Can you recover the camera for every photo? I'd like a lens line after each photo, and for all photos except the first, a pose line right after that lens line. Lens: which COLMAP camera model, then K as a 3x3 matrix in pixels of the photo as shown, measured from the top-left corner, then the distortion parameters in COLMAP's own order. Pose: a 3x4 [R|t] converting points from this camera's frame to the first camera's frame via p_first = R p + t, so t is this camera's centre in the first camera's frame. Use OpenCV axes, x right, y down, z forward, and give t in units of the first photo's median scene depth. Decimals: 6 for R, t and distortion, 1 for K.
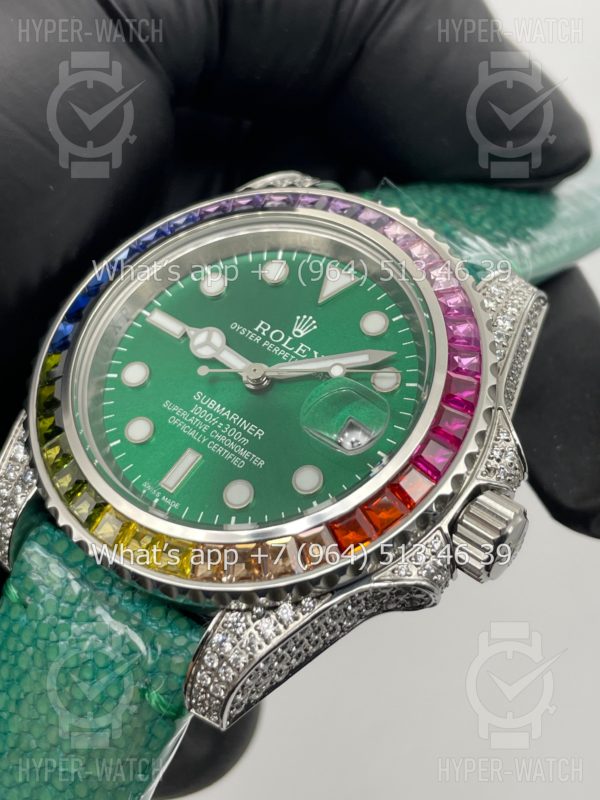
lens RADIAL K [[1190.4, 0, 300.0], [0, 1190.4, 400.0], [0, 0, 1]] dist [0.004274, 0.020091]
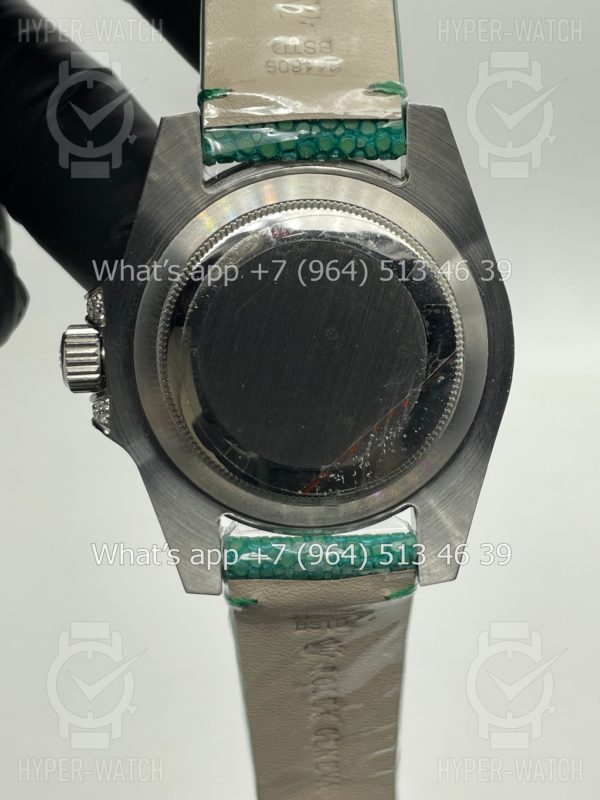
lens RADIAL K [[1190.4, 0, 300.0], [0, 1190.4, 400.0], [0, 0, 1]] dist [0.004274, 0.020091]
pose [[1.000000, 0.000393, -0.000276, 0.352673], [-0.000393, 1.000000, 0.000169, -0.000252], [0.000276, -0.000169, 1.000000, 0.000114]]
